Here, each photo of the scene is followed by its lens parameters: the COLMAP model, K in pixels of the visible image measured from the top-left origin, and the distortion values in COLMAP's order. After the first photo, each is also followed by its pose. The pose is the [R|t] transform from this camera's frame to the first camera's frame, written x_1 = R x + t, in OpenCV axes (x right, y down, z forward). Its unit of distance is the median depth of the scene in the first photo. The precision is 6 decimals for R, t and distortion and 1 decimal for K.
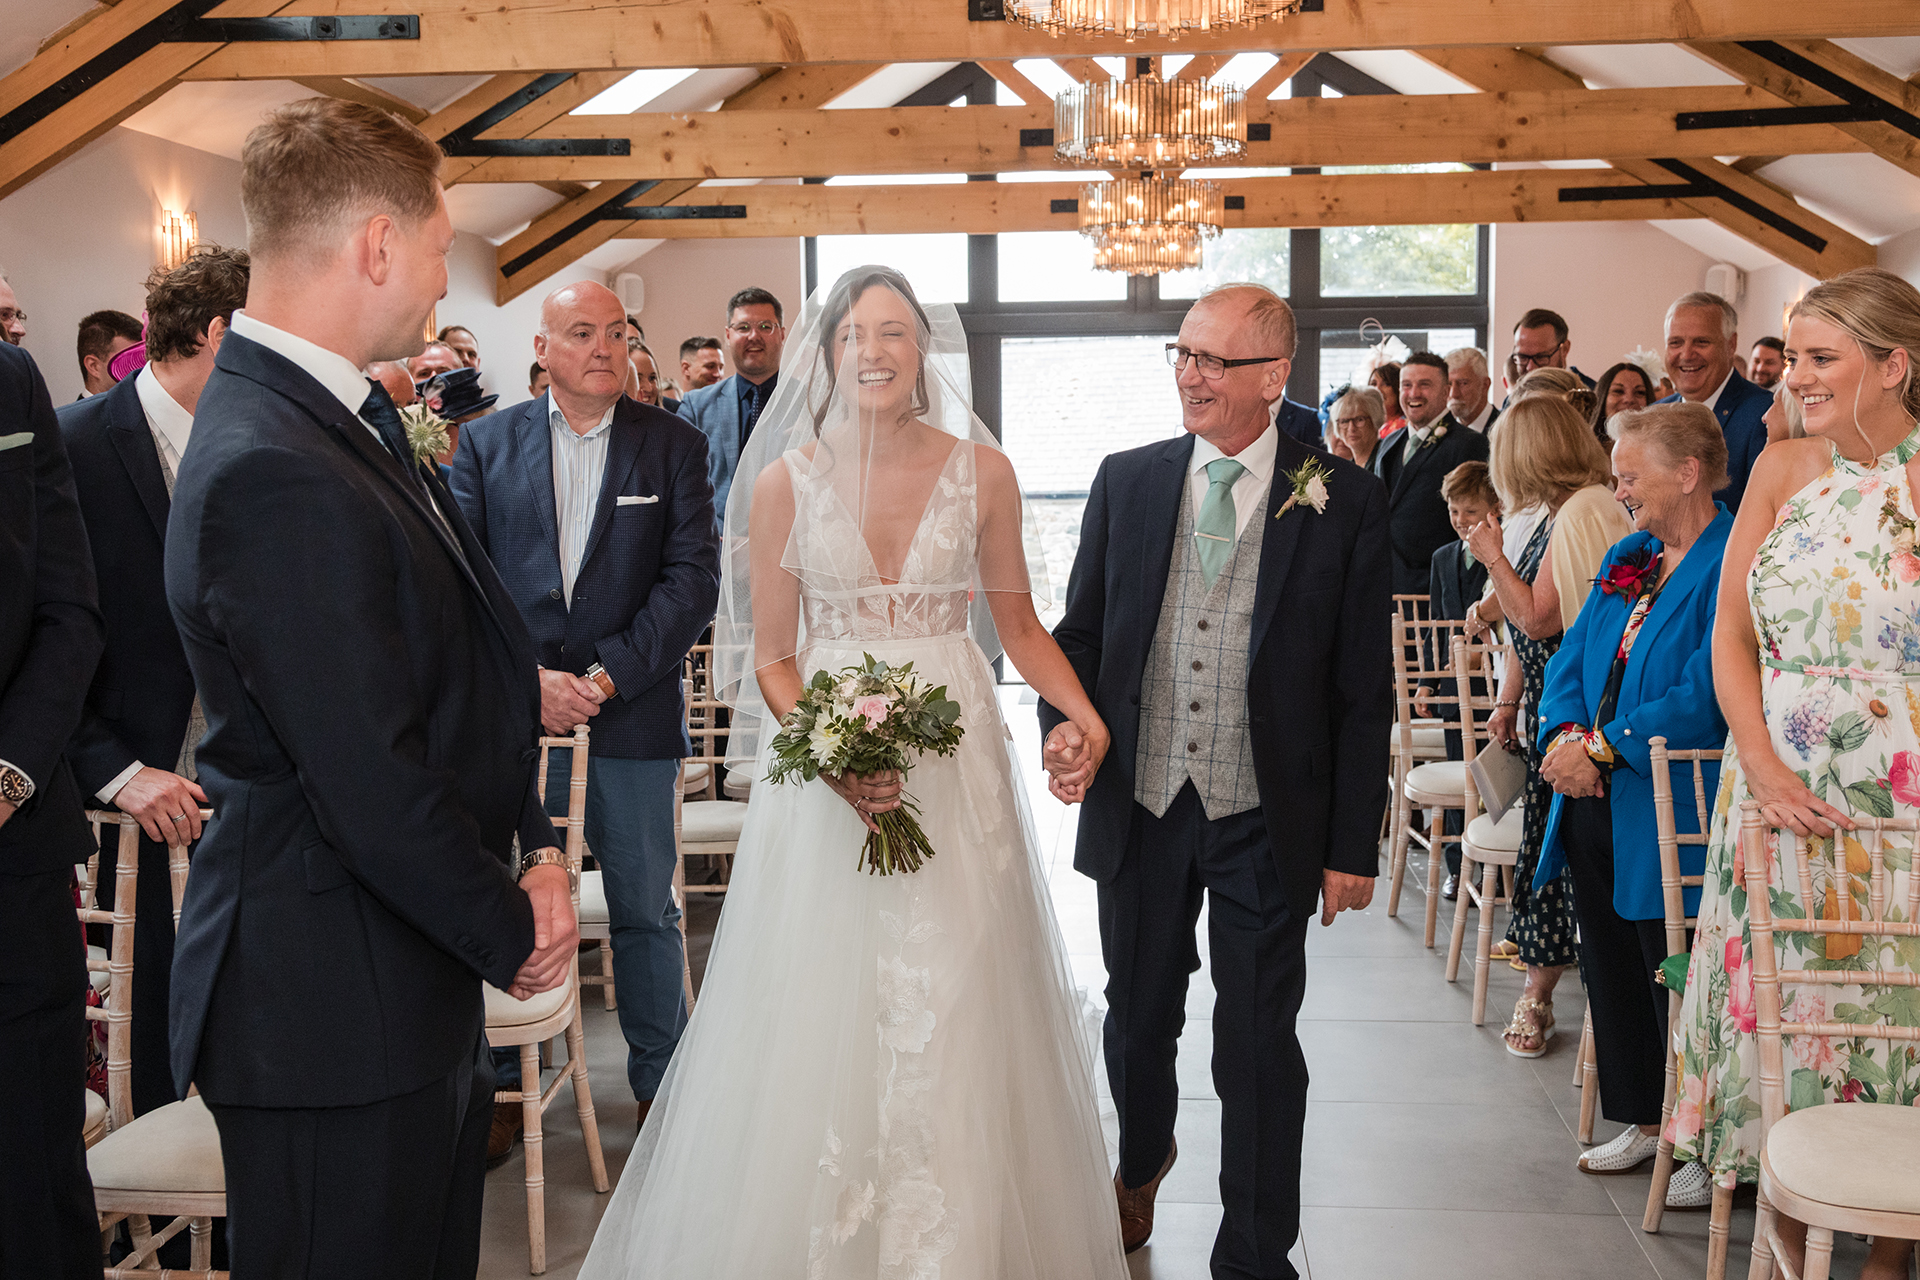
lens RADIAL K [[2099.2, 0, 984.7], [0, 2099.2, 633.3], [0, 0, 1]] dist [0.039884, -0.009080]
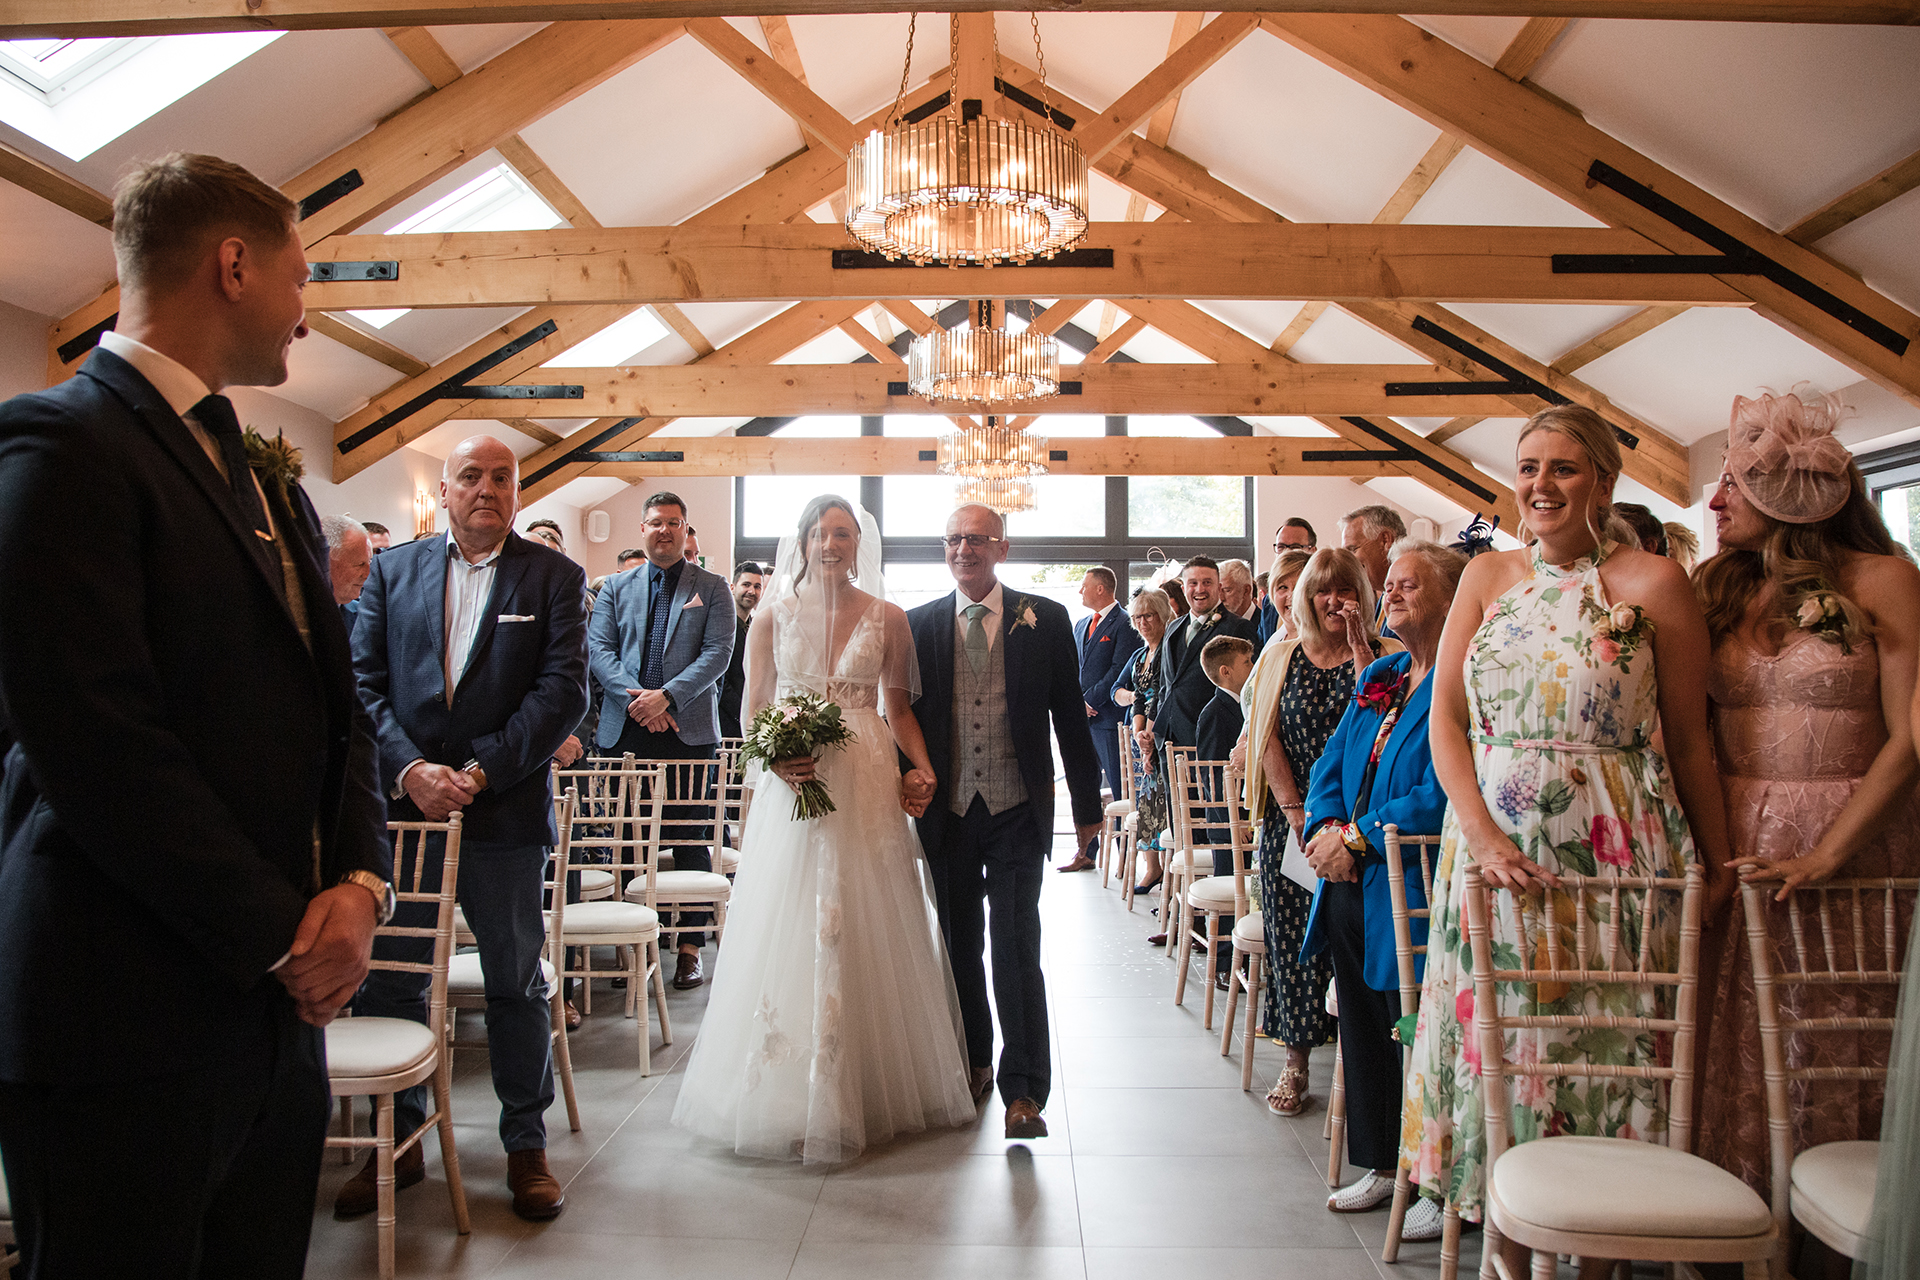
lens RADIAL K [[1540.2, 0, 980.4], [0, 1540.2, 610.2], [0, 0, 1]] dist [-0.117031, 0.064700]
pose [[0.998544, 0.013489, 0.052232, 0.034822], [-0.006254, 0.990650, -0.136285, 0.033877], [-0.053582, 0.135760, 0.989292, 0.118453]]
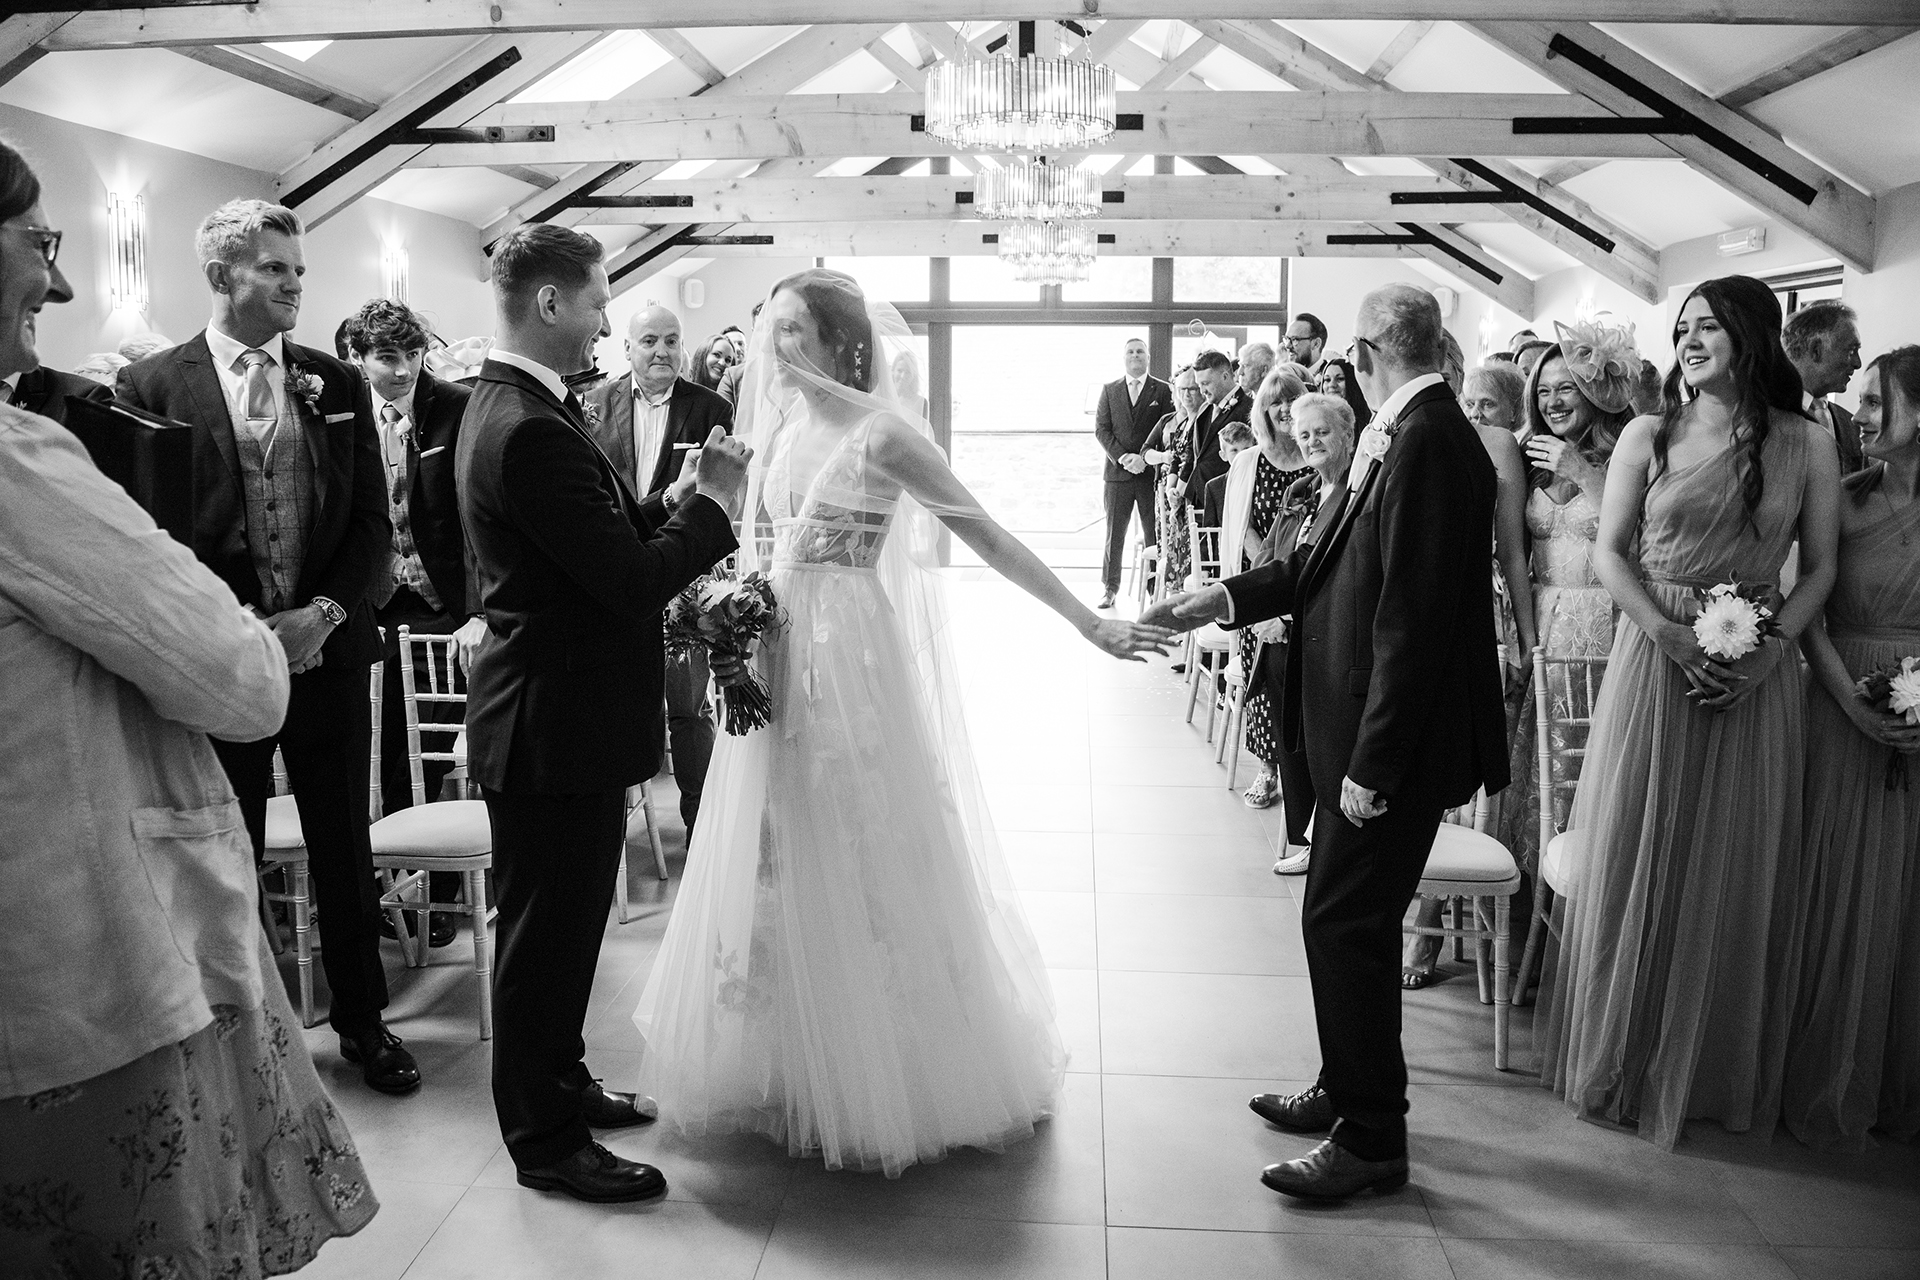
lens RADIAL K [[1540.2, 0, 980.4], [0, 1540.2, 610.2], [0, 0, 1]] dist [-0.117031, 0.064700]
pose [[0.999830, 0.012553, 0.013488, 0.031256], [-0.013239, 0.998558, 0.052027, -0.002291], [-0.012815, -0.052196, 0.998555, -0.117546]]
